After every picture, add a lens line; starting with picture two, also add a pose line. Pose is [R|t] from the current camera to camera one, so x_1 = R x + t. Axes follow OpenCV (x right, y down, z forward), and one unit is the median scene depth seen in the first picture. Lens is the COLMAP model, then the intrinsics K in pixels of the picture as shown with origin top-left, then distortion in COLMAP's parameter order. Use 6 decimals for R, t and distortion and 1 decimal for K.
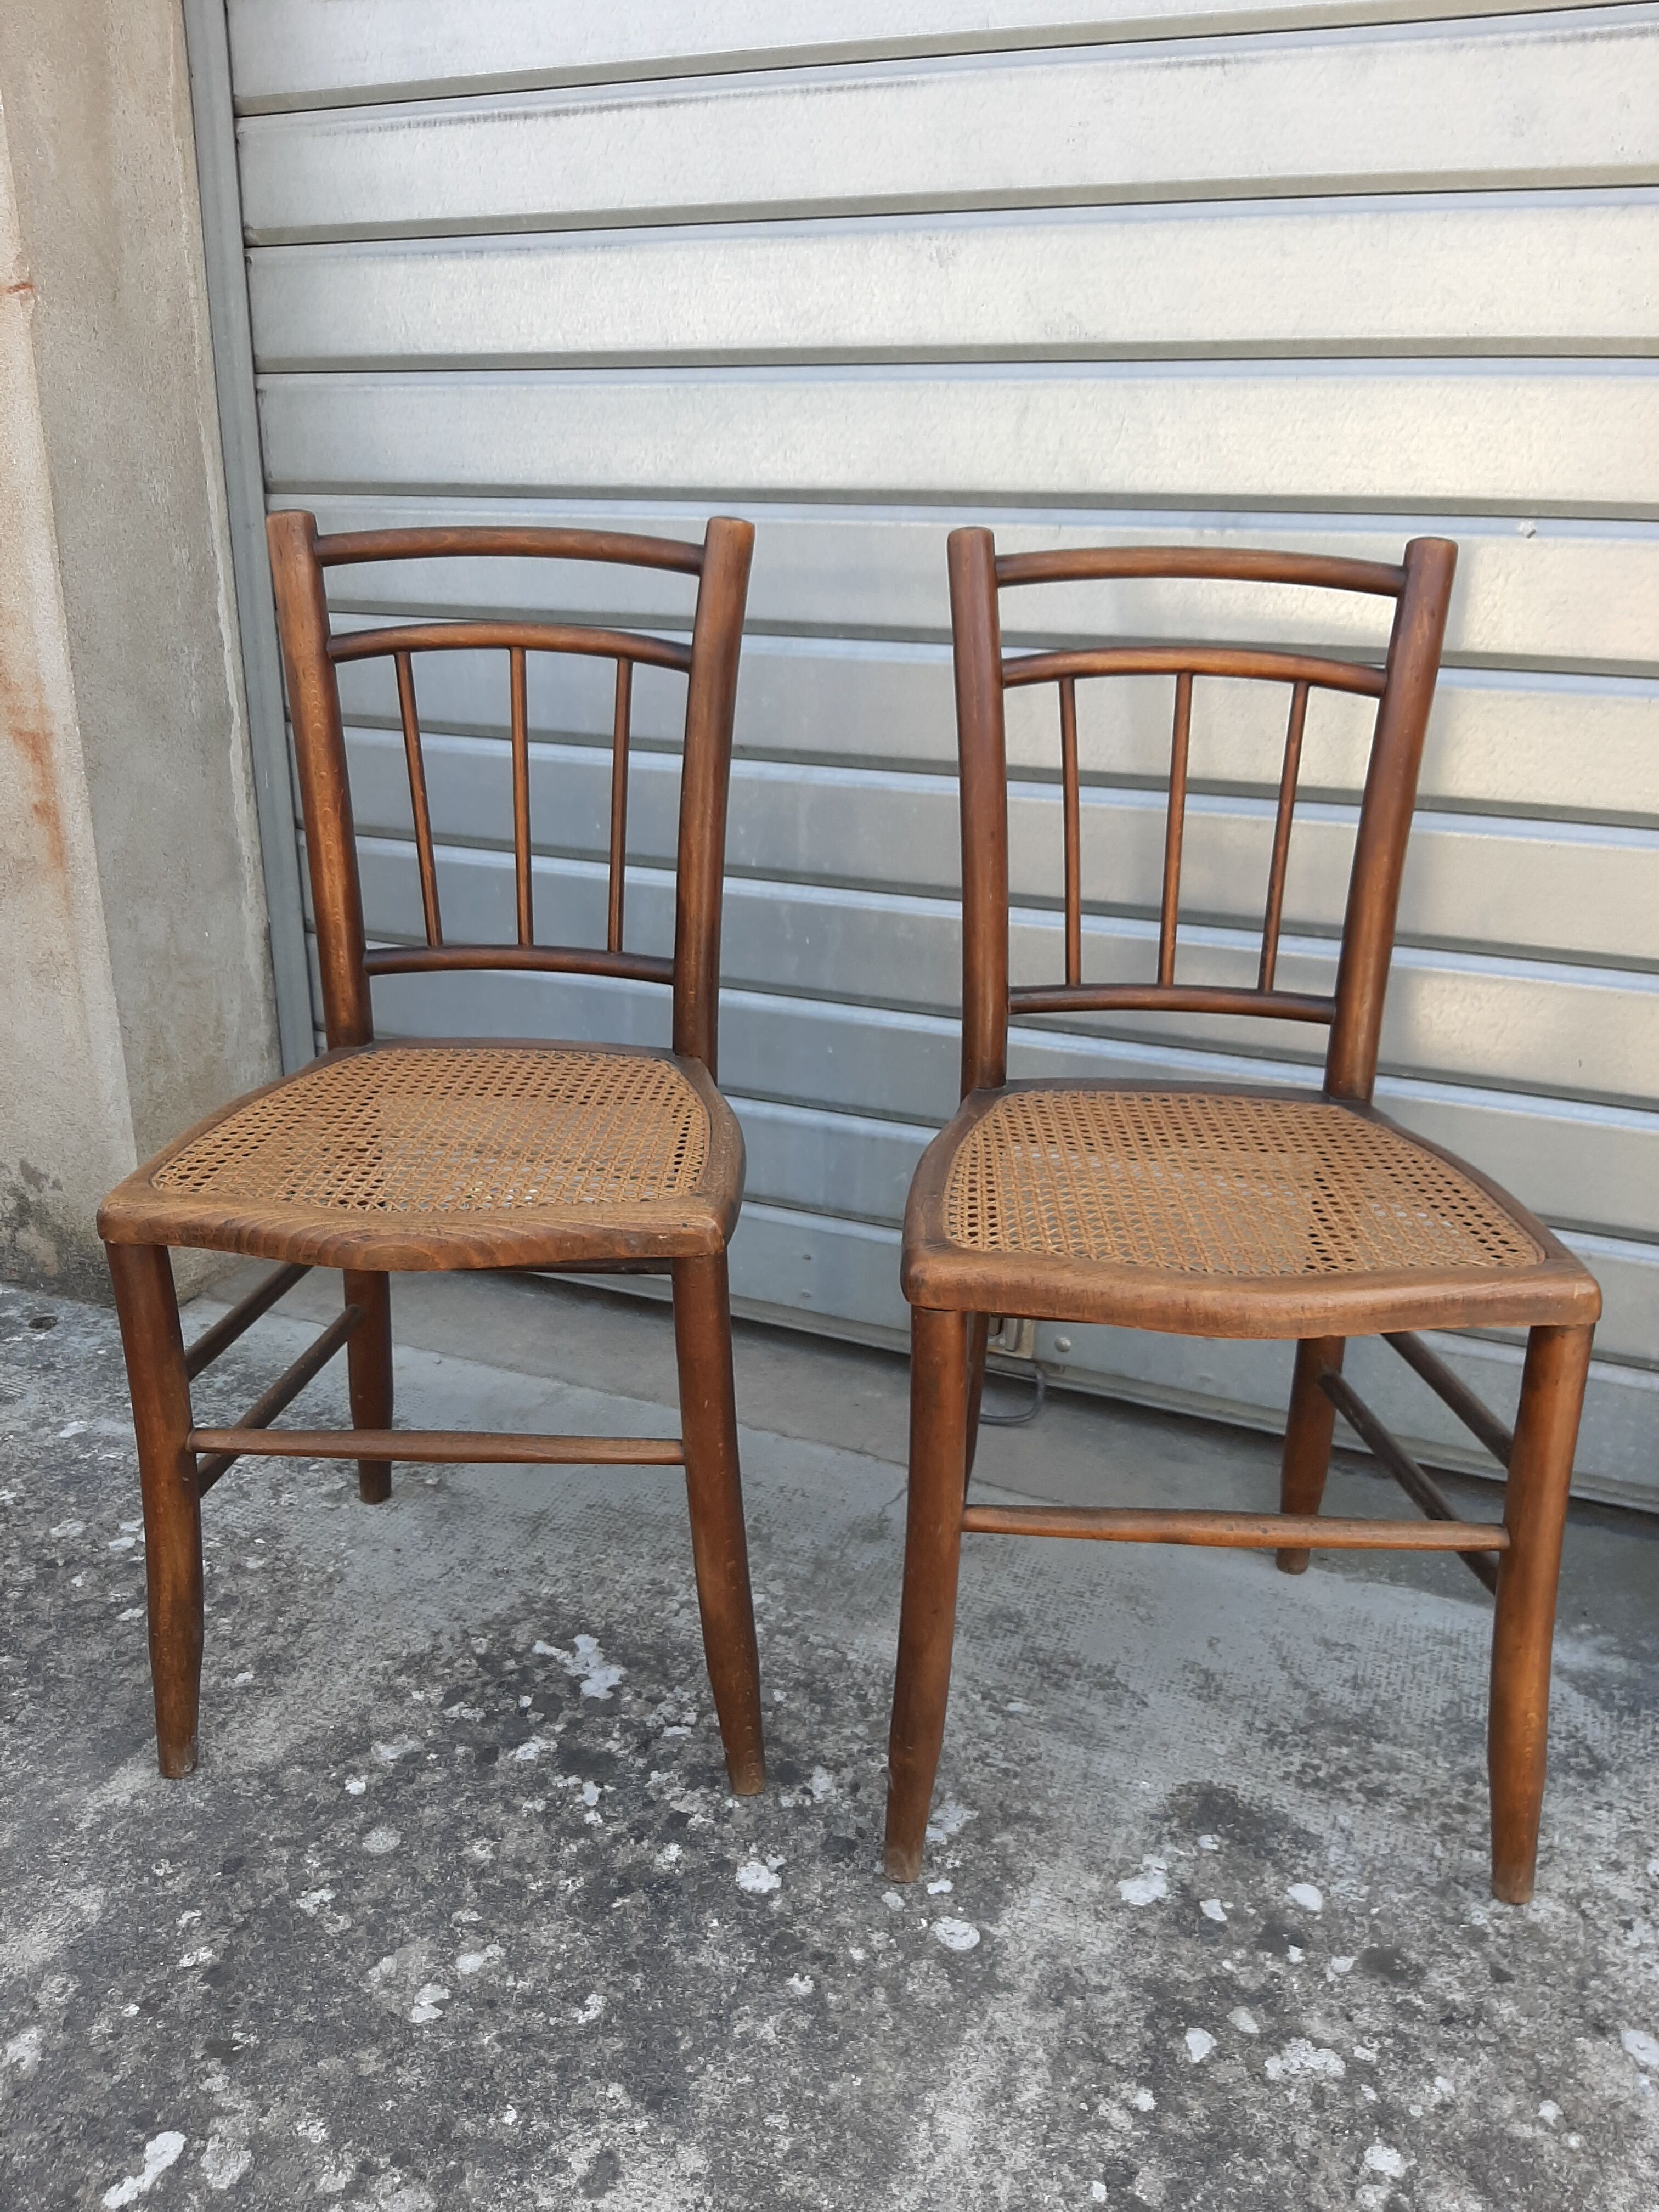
lens RADIAL K [[1700.6, 0, 821.2], [0, 1700.6, 1106.3], [0, 0, 1]] dist [0.037221, -0.077312]
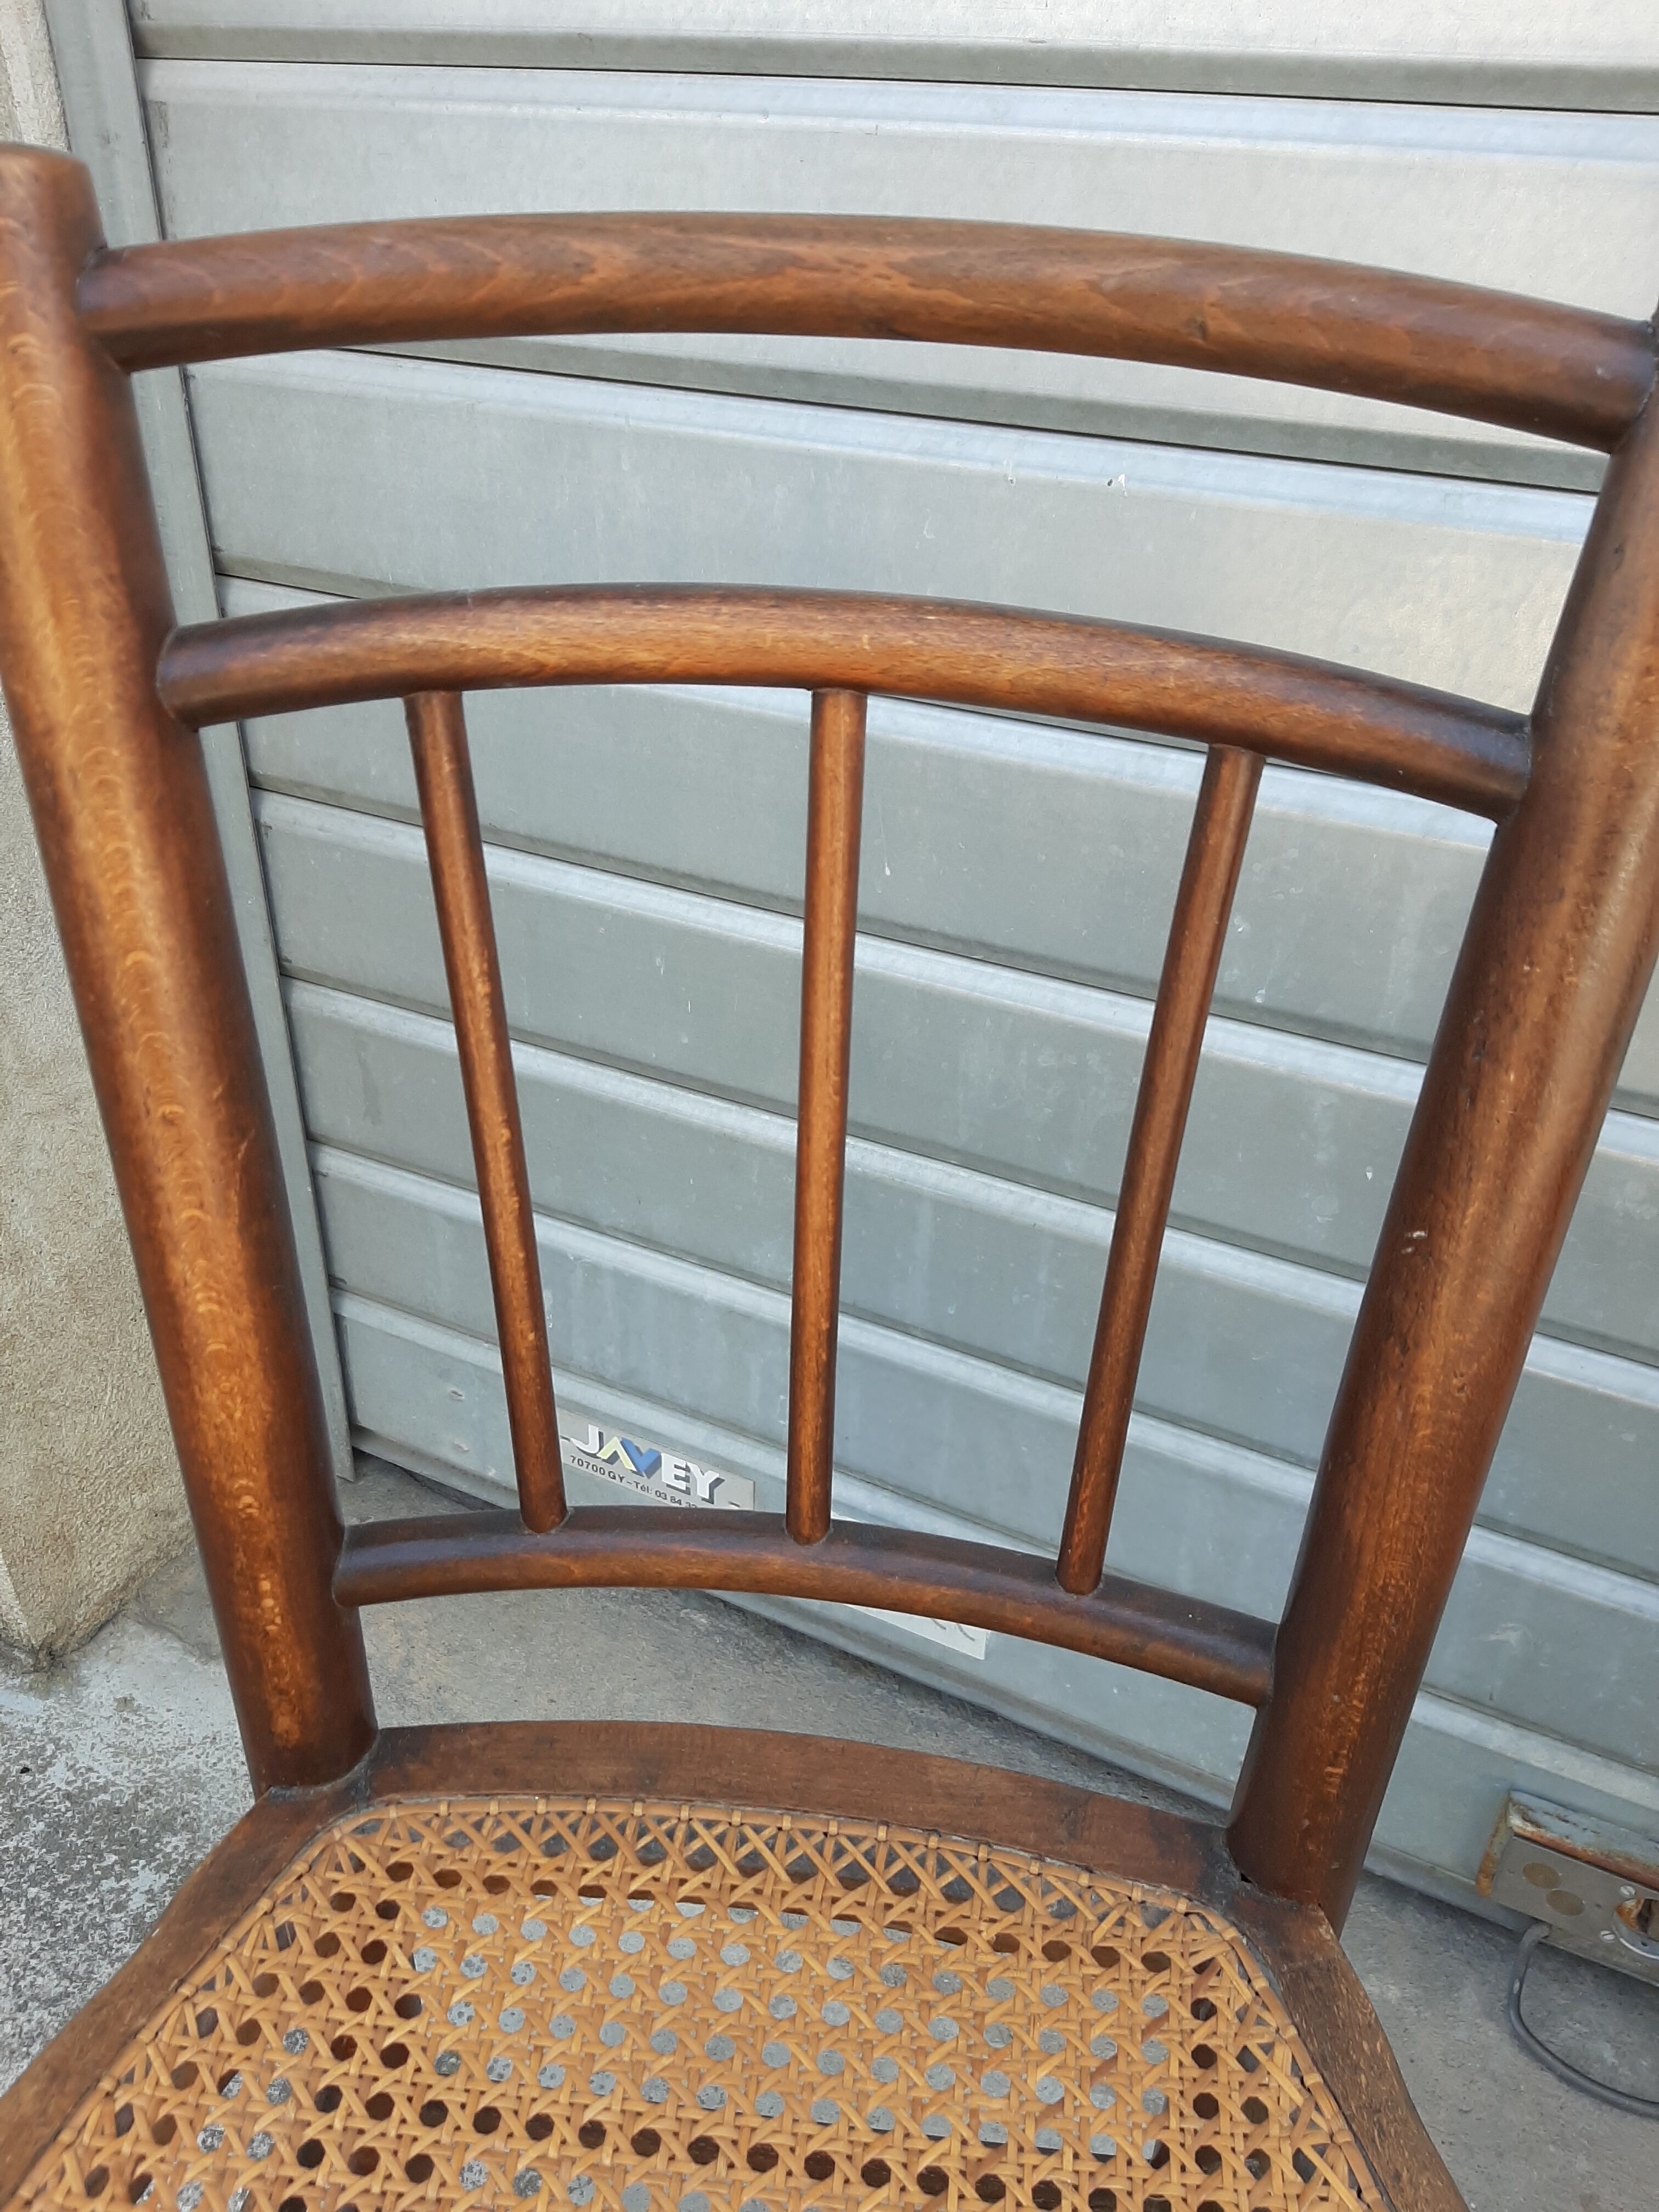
lens RADIAL K [[1700.6, 0, 837.5], [0, 1700.6, 1102.5], [0, 0, 1]] dist [0.037221, -0.077312]
pose [[0.998780, 0.037343, -0.032308, -0.173719], [-0.029867, 0.977892, 0.206965, -0.270156], [0.039323, -0.205748, 0.977815, 0.741912]]
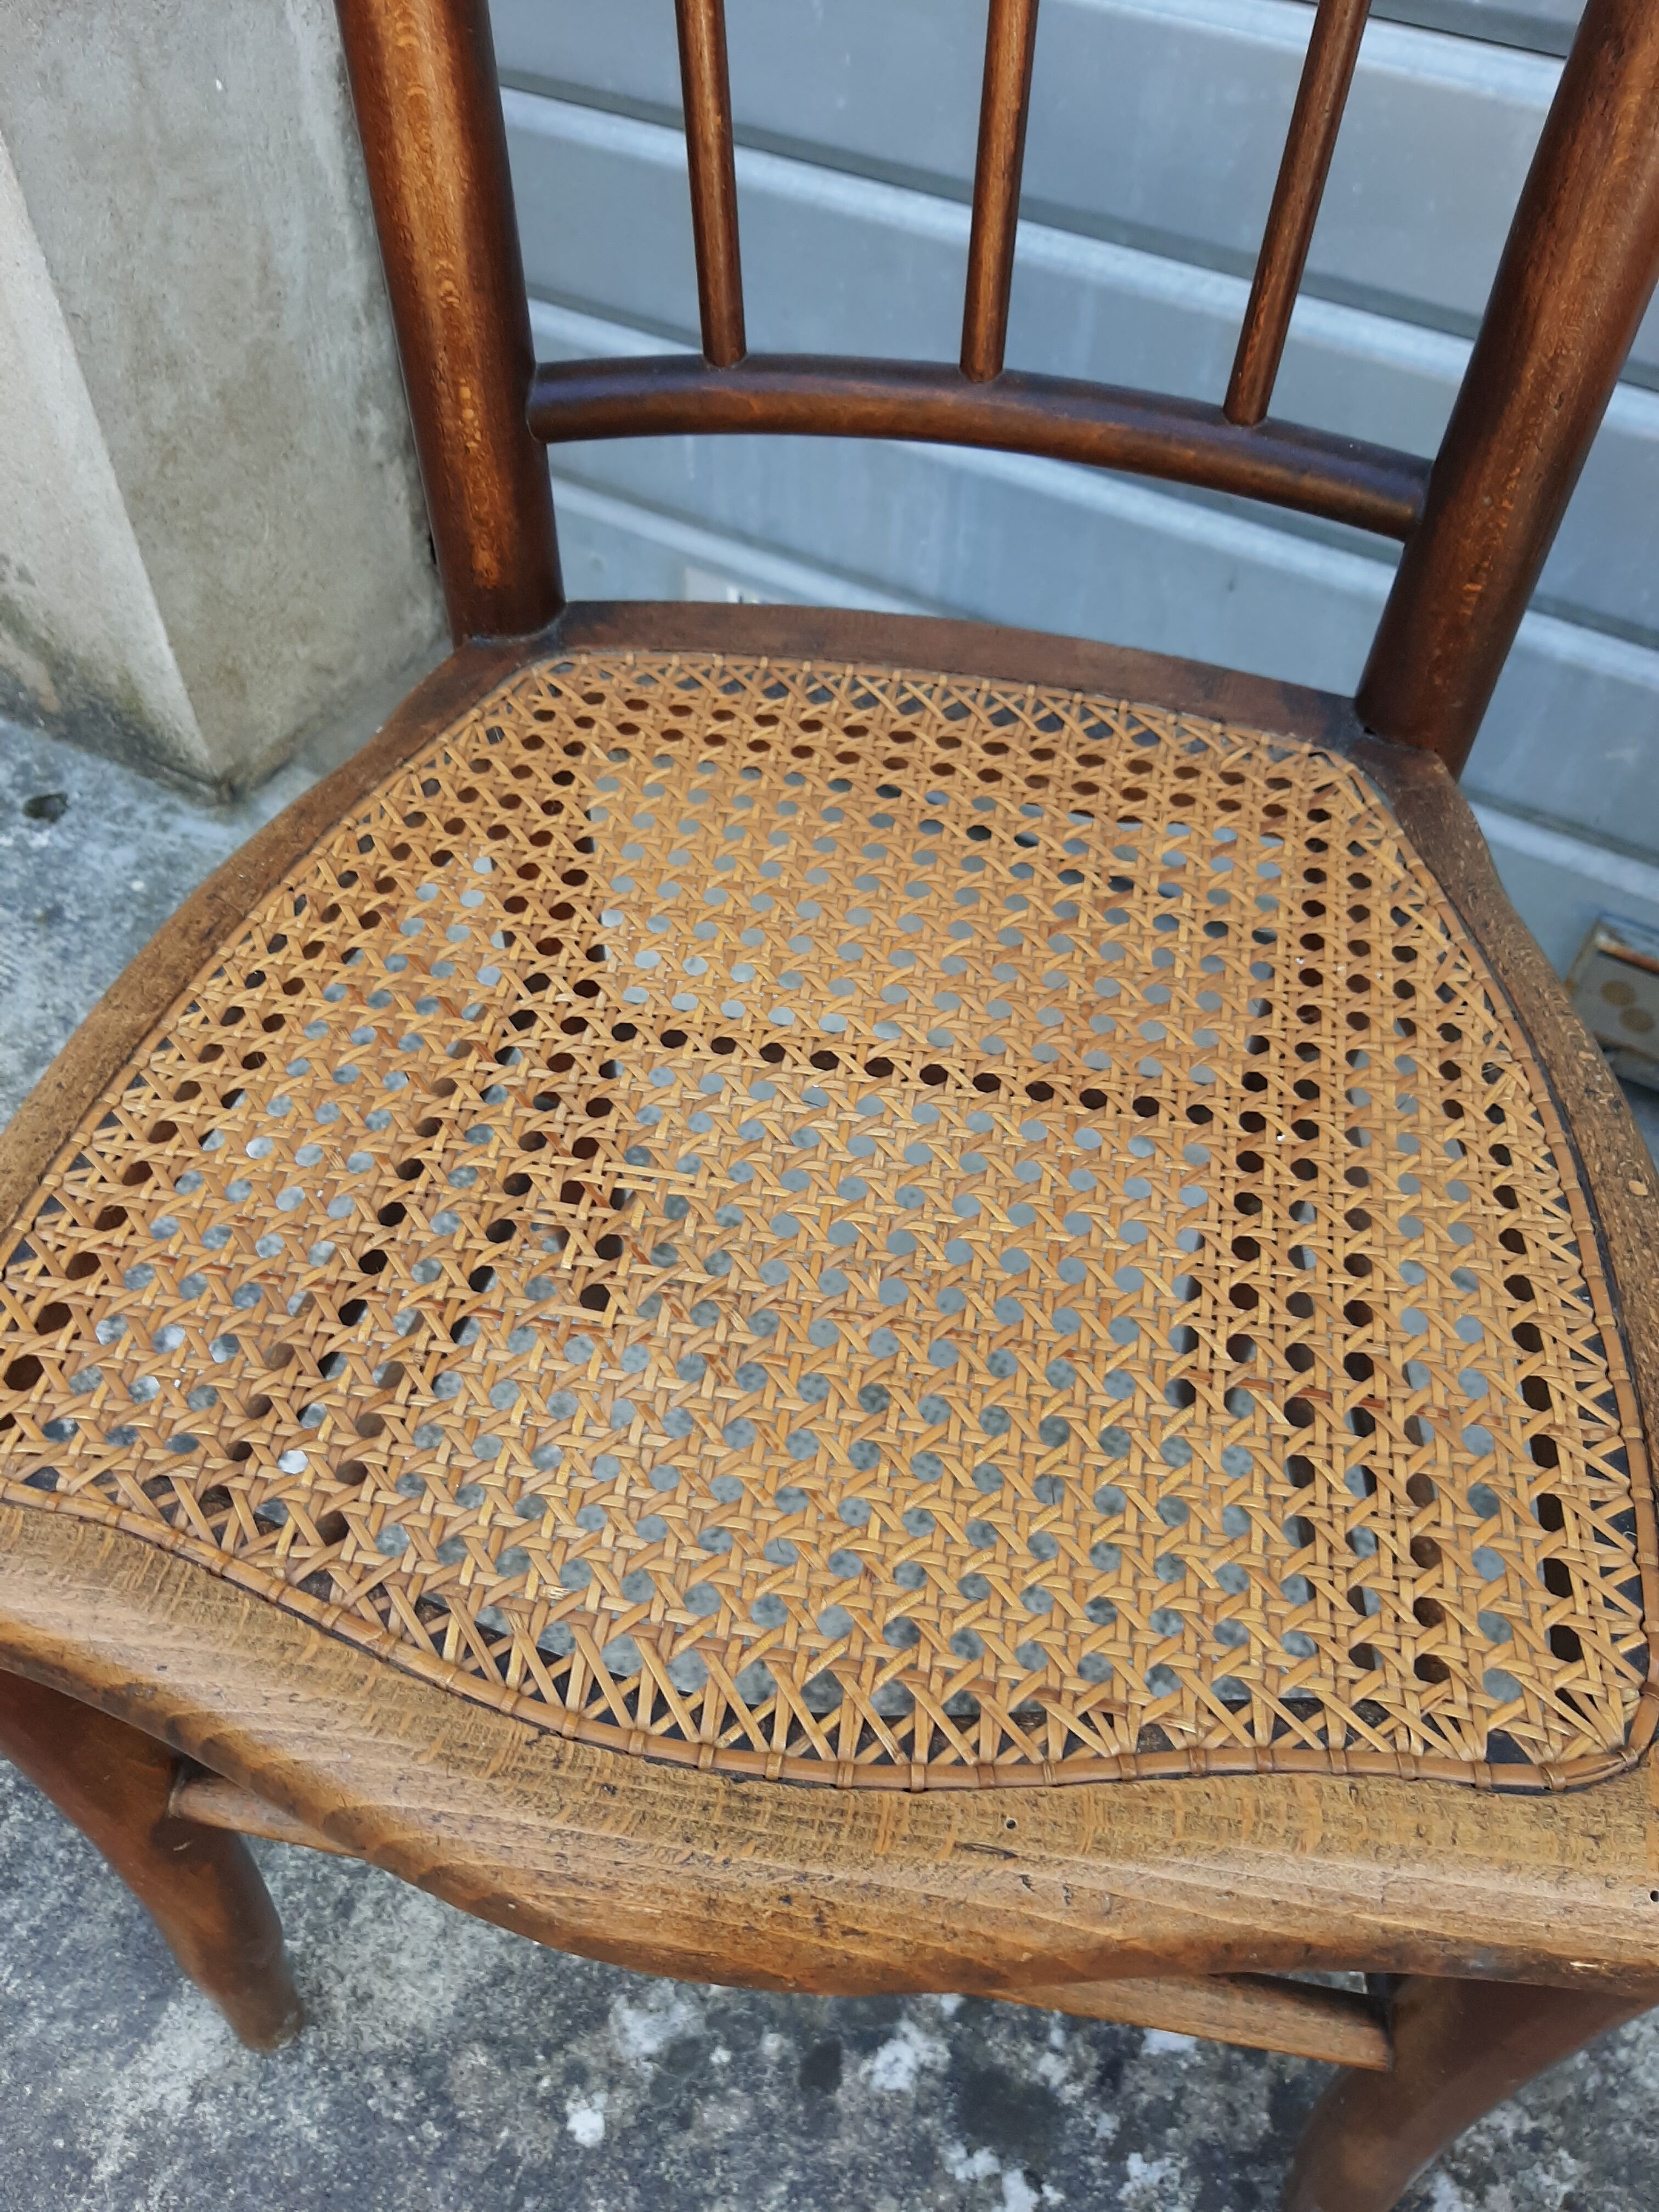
lens RADIAL K [[1700.6, 0, 830.1], [0, 1700.6, 1089.4], [0, 0, 1]] dist [0.037221, -0.077312]
pose [[0.992302, 0.096240, -0.077946, -0.176808], [-0.044302, 0.863575, 0.502270, -0.155212], [0.115650, -0.494950, 0.861191, 0.674325]]
